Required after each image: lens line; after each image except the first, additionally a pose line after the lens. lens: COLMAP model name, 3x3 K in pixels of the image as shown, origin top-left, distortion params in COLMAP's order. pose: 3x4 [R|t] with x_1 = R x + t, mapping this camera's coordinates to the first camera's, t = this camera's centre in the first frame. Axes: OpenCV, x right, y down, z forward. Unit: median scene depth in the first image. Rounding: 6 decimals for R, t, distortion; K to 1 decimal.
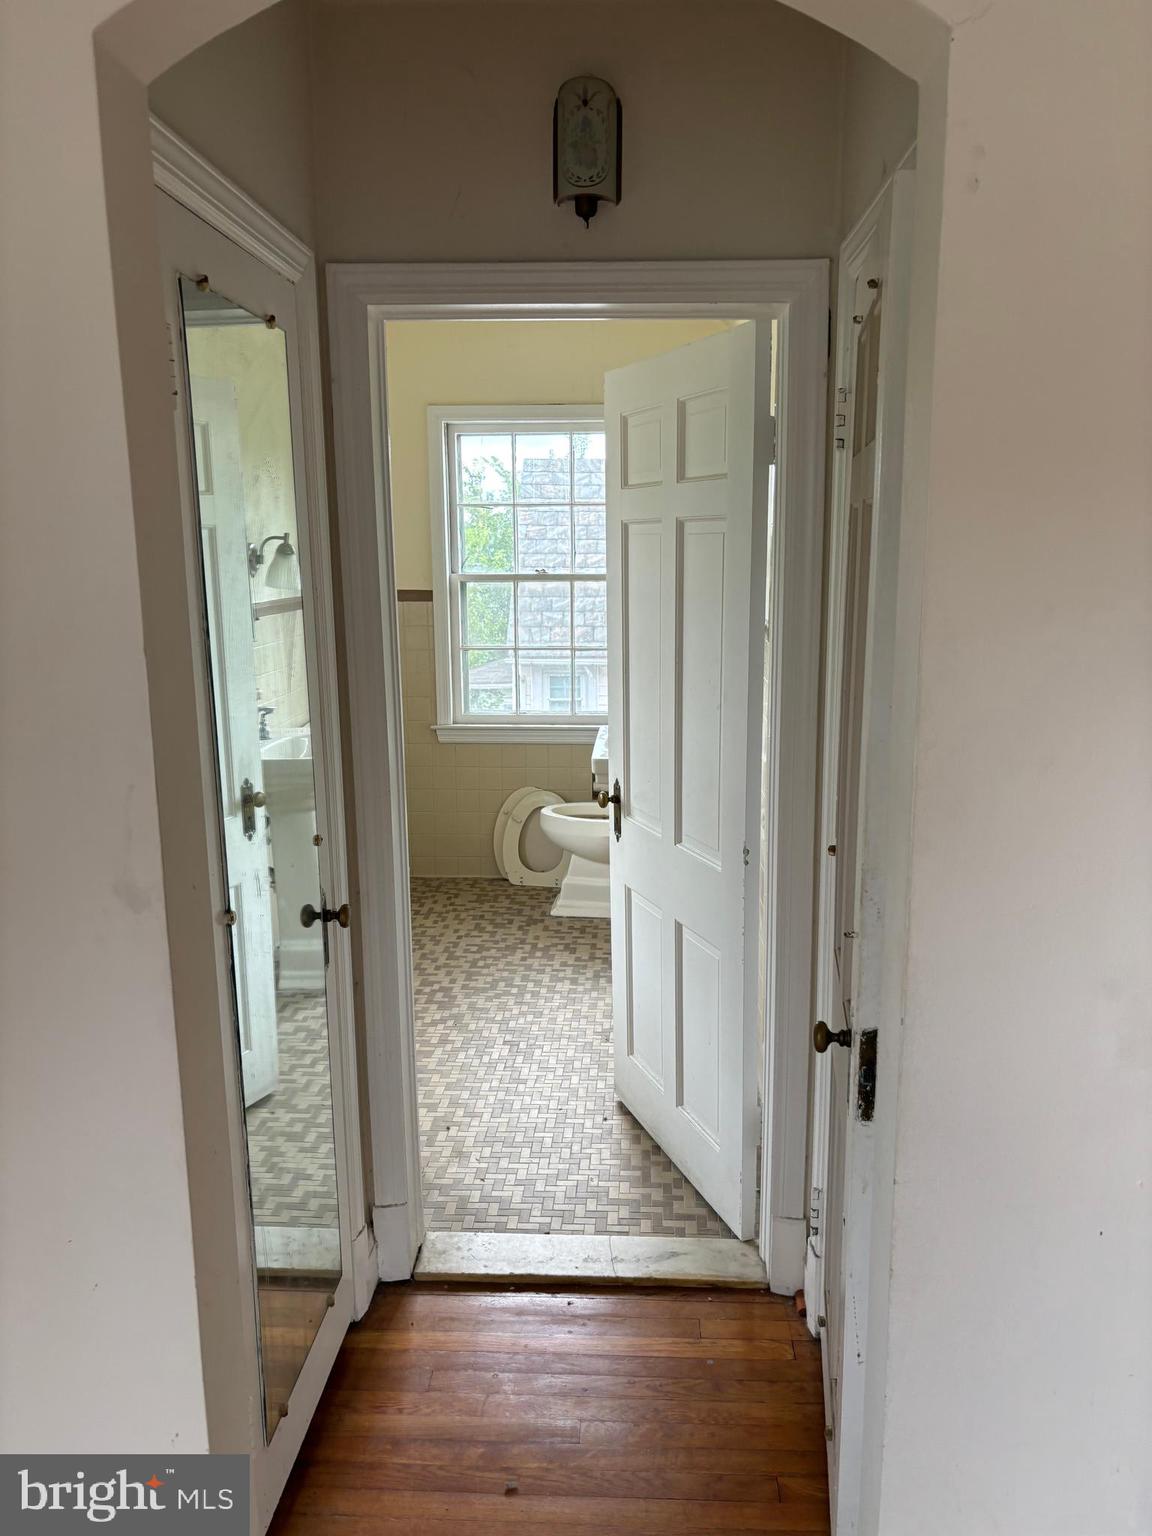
lens RADIAL K [[1179.1, 0, 578.0], [0, 1179.1, 769.9], [0, 0, 1]] dist [0.053258, -0.033470]
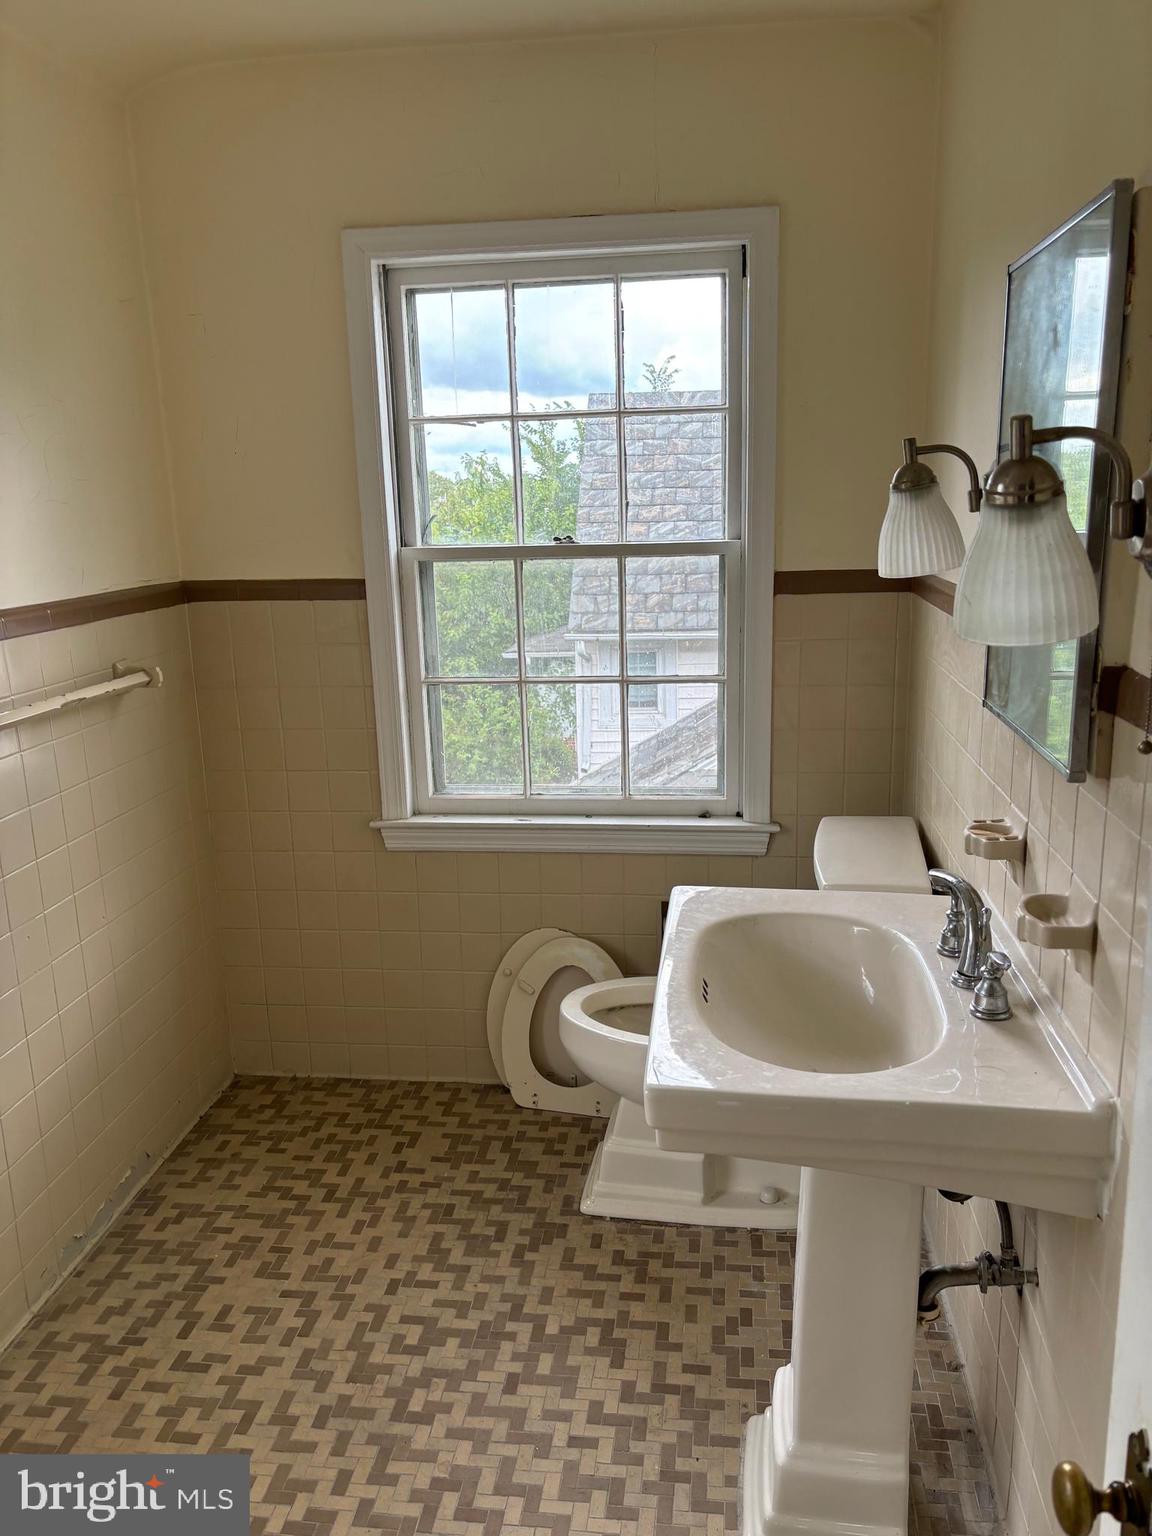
lens RADIAL K [[1179.1, 0, 569.1], [0, 1179.1, 770.1], [0, 0, 1]] dist [0.053258, -0.033470]
pose [[0.996953, -0.007731, -0.077618, 0.013741], [0.010711, 0.999218, 0.038049, -0.090404], [0.077263, -0.038765, 0.996257, 0.495510]]
